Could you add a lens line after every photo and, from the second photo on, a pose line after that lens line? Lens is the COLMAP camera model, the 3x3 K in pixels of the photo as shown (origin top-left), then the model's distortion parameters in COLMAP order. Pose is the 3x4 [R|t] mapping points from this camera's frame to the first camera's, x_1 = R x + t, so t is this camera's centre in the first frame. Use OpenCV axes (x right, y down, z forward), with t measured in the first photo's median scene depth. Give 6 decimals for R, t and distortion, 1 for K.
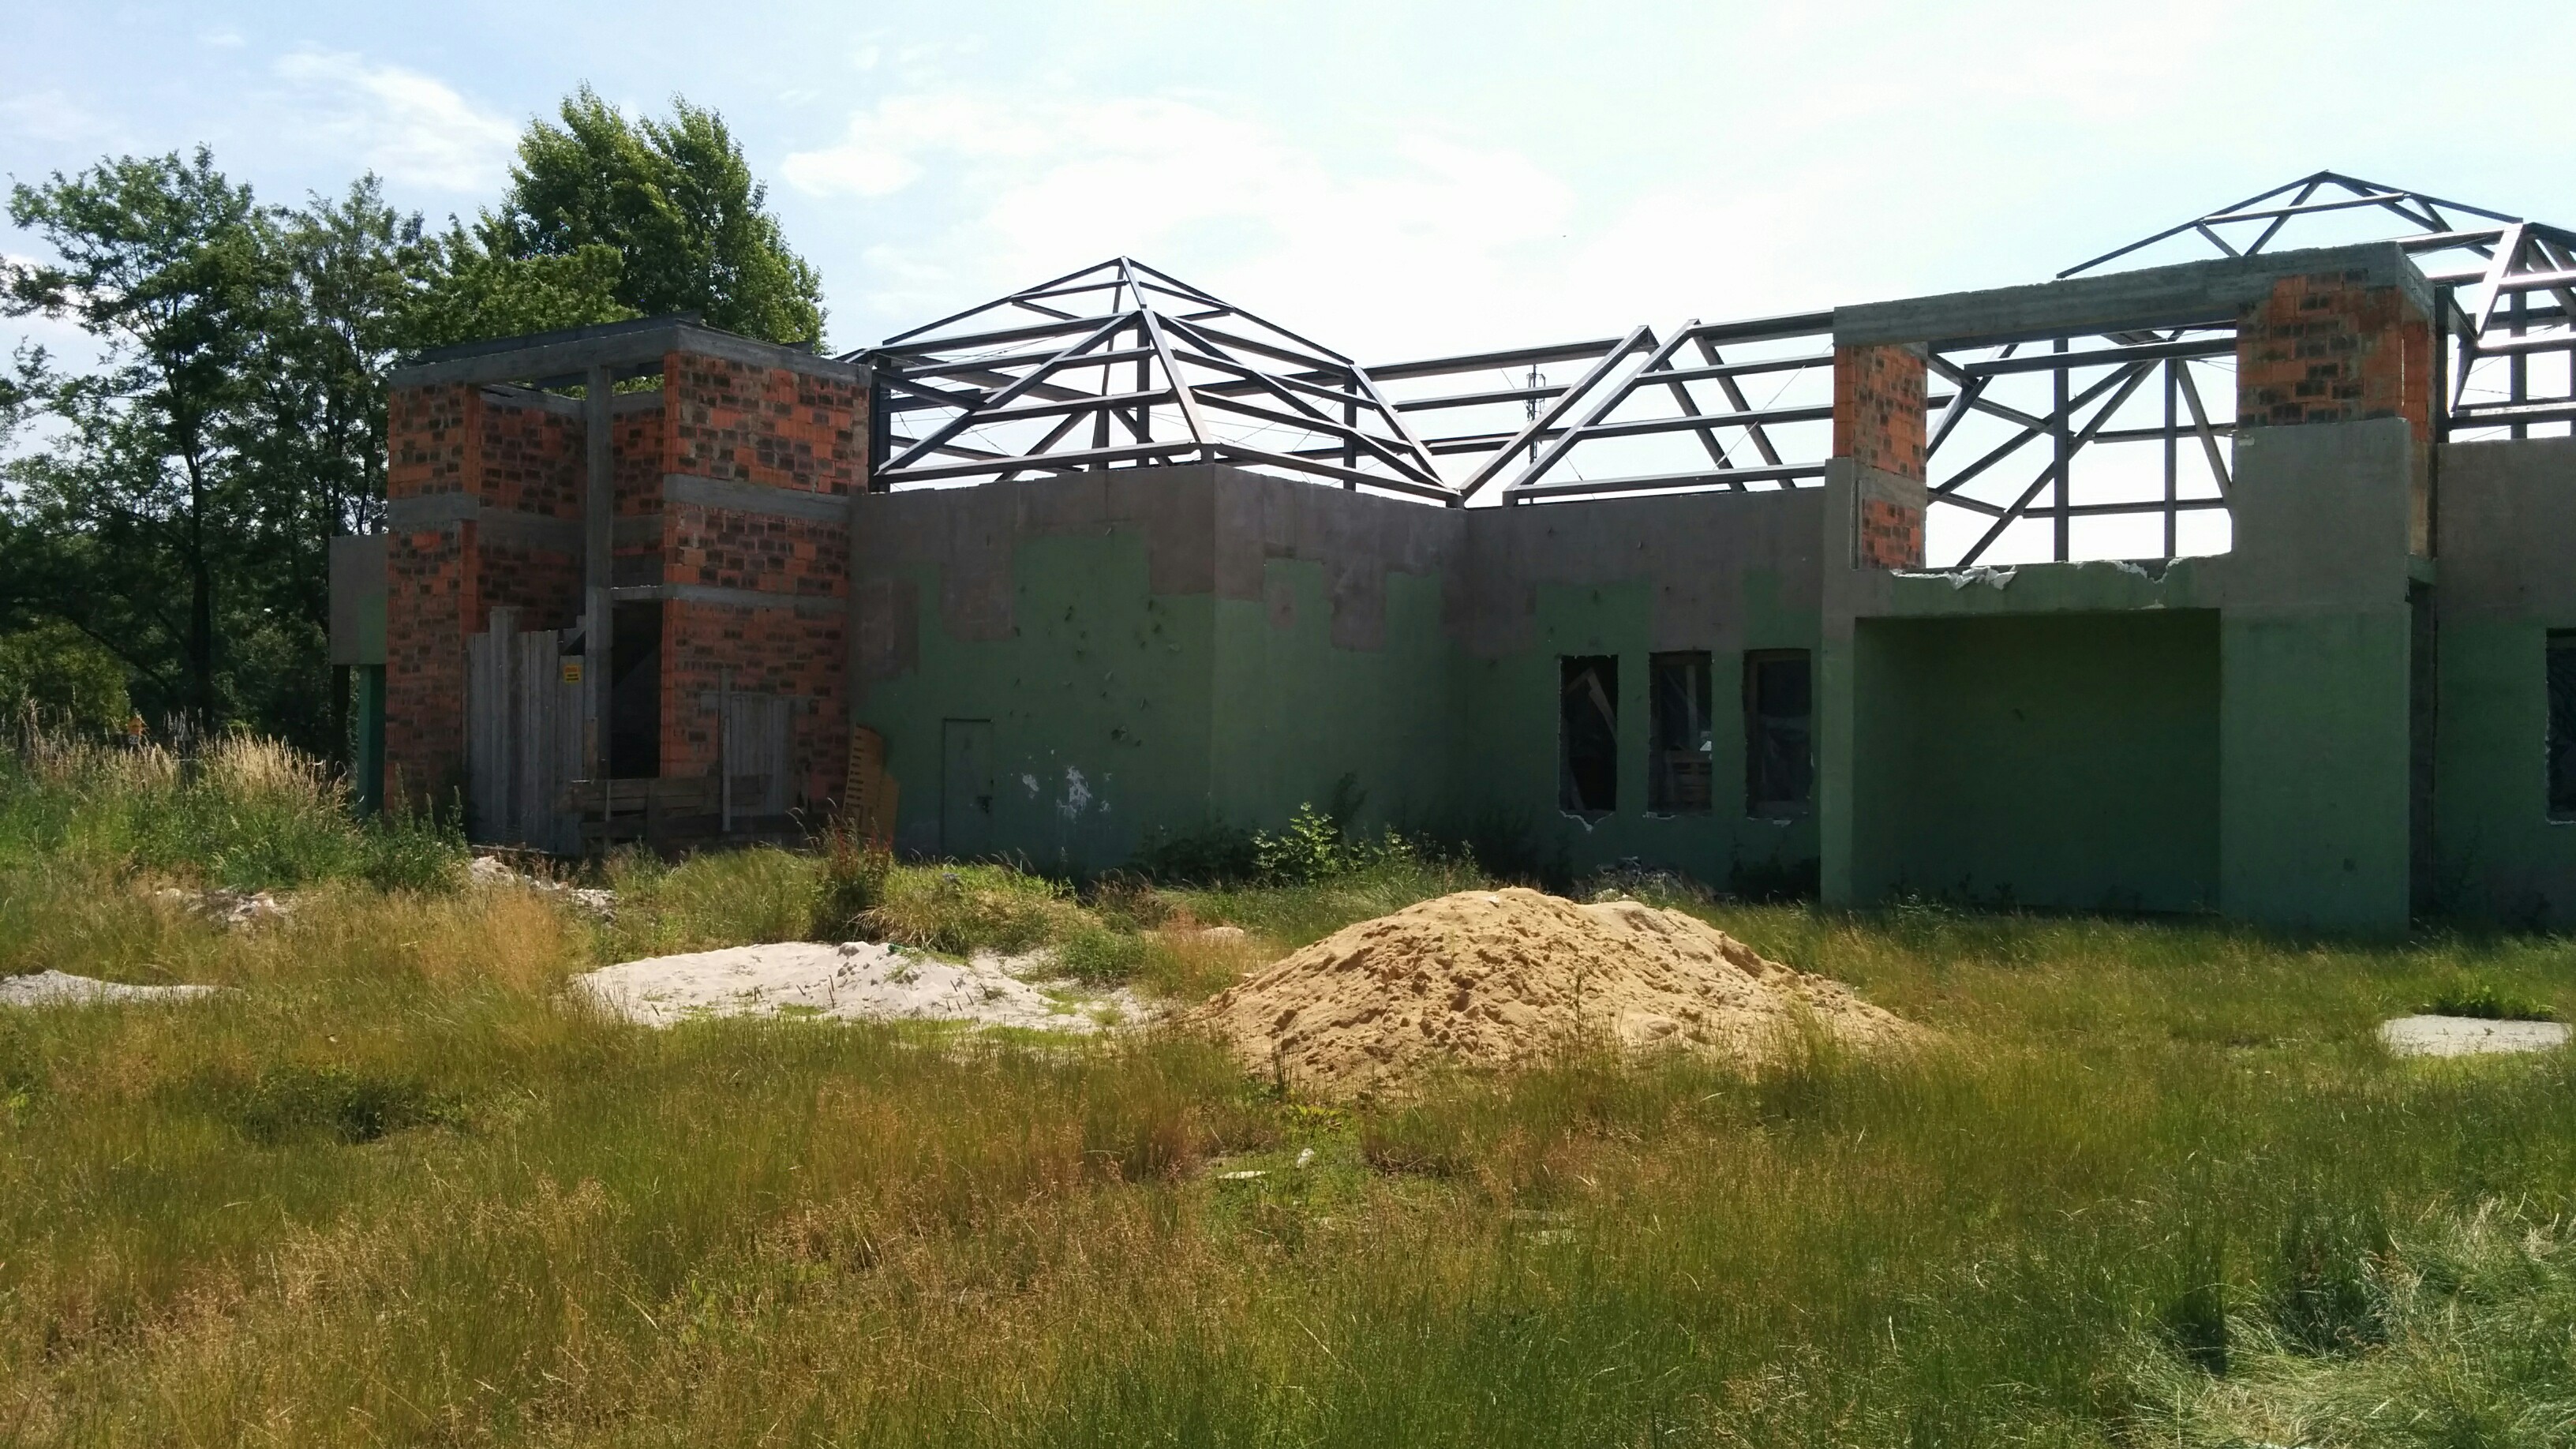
lens RADIAL K [[2223.5, 0, 1279.9], [0, 2223.5, 735.8], [0, 0, 1]] dist [0.055082, -0.077118]
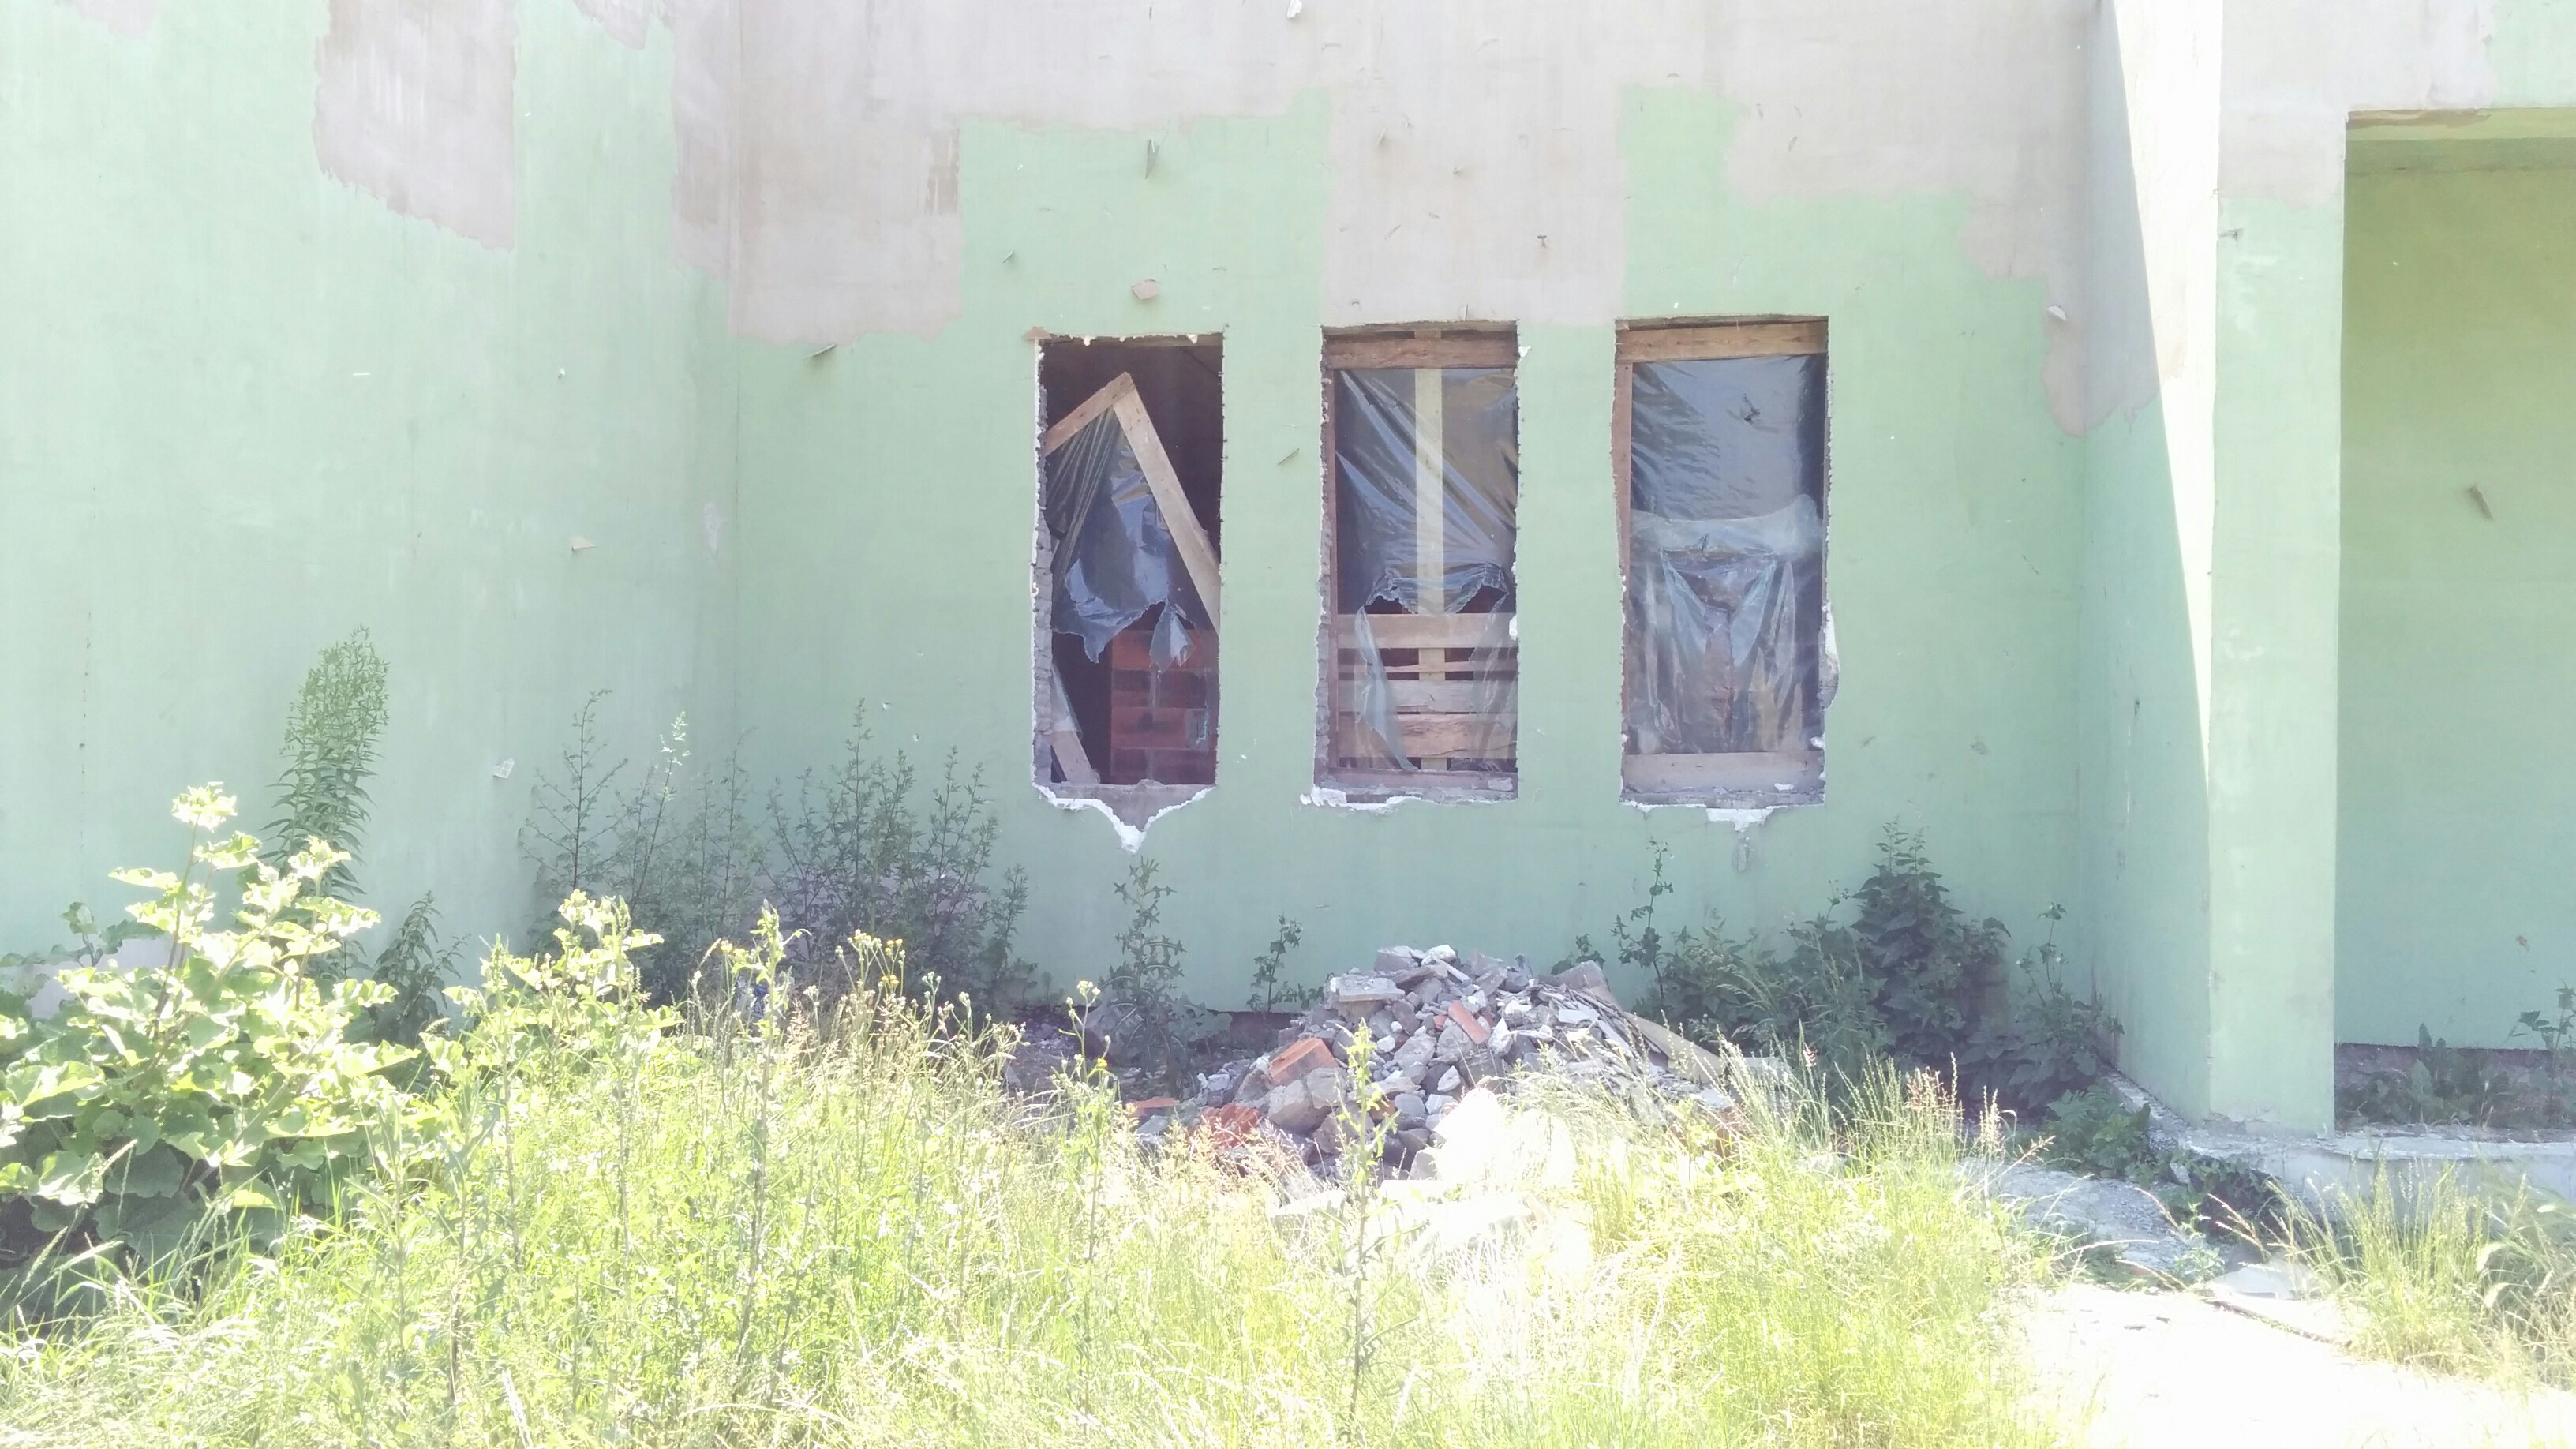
lens RADIAL K [[2223.5, 0, 1290.9], [0, 2223.5, 707.4], [0, 0, 1]] dist [0.055082, -0.077118]
pose [[0.894786, 0.000612, 0.446495, 0.008489], [-0.005661, 0.999934, 0.009973, 0.019433], [-0.446460, -0.011451, 0.894730, 0.742771]]
